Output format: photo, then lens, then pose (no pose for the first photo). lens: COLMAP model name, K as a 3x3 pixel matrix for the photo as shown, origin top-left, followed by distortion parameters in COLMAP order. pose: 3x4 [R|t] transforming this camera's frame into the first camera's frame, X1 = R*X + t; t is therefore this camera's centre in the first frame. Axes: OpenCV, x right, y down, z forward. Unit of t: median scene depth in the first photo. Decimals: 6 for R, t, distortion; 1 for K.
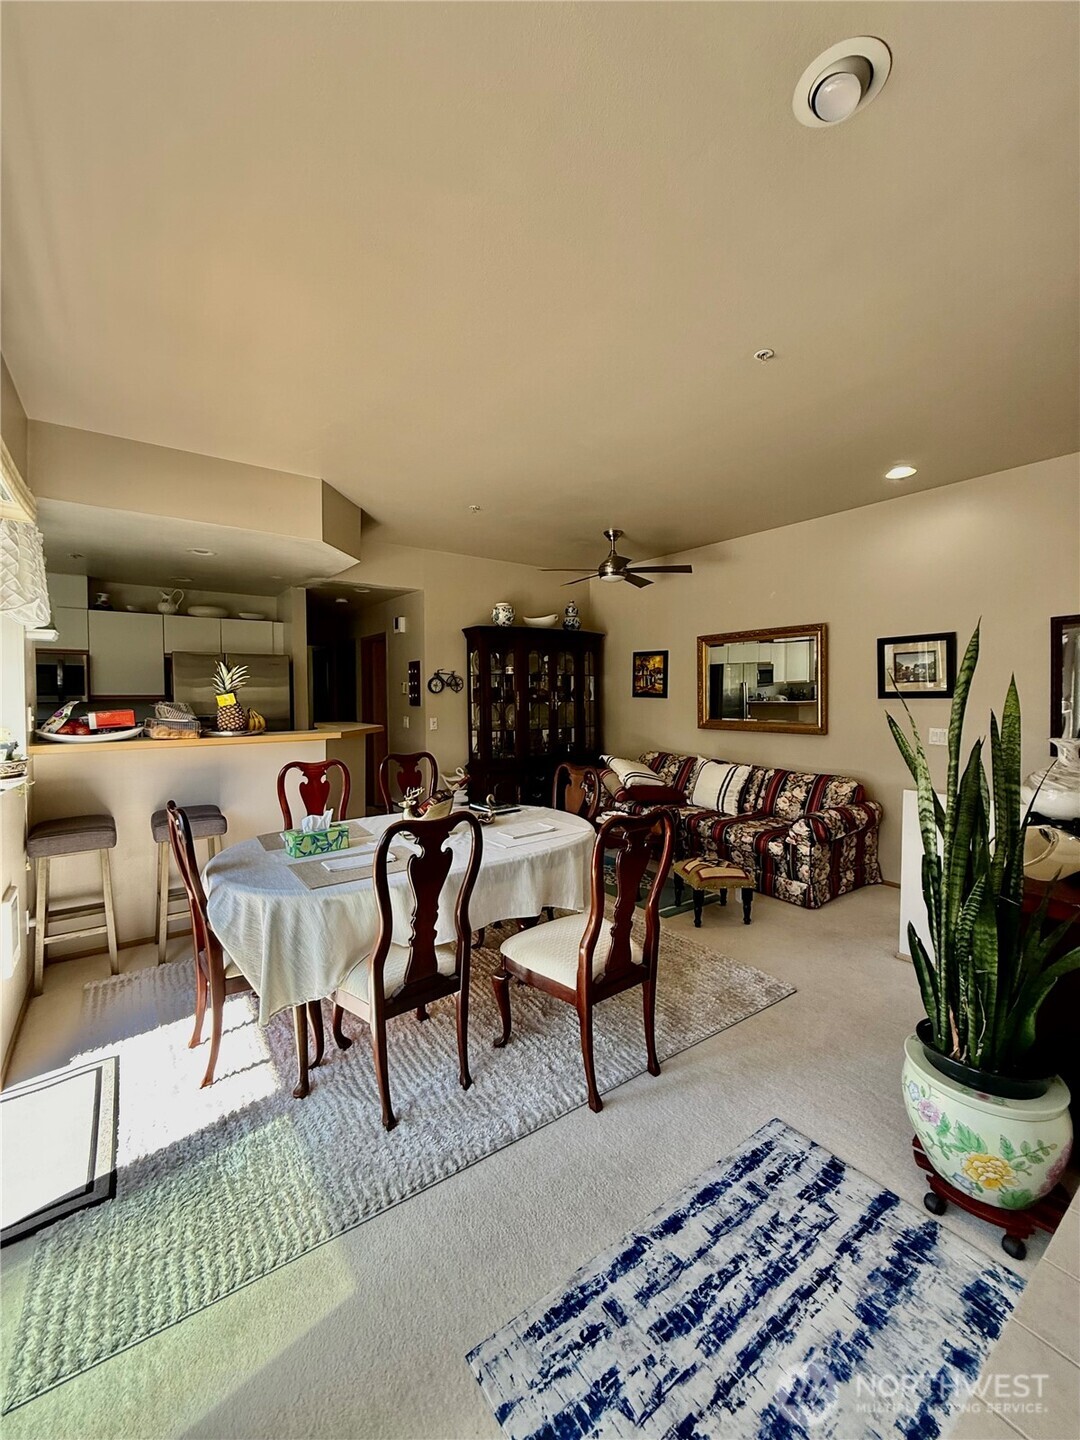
lens RADIAL K [[575.1, 0, 542.3], [0, 575.1, 710.4], [0, 0, 1]] dist [-0.000465, 0.000517]
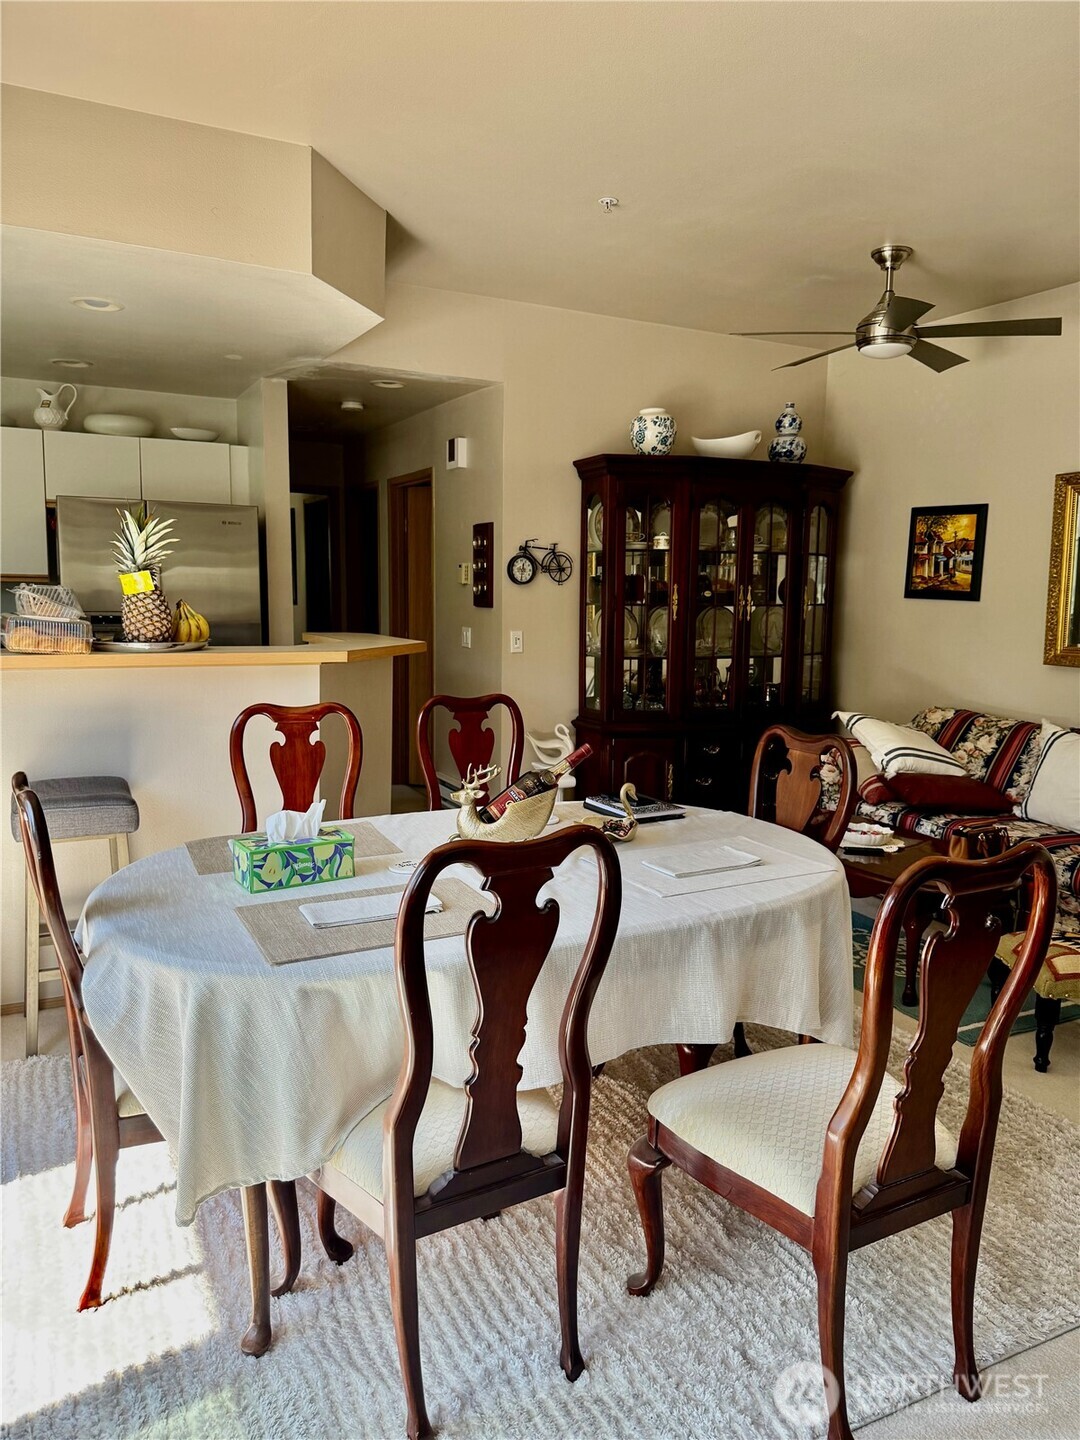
lens RADIAL K [[1027.9, 0, 540.0], [0, 1027.9, 720.0], [0, 0, 1]] dist [0.110115, -0.137937]
pose [[0.986698, 0.039626, -0.157663, -0.028442], [-0.024430, 0.994967, 0.097175, 0.005709], [0.160720, -0.092030, 0.982700, 0.114389]]
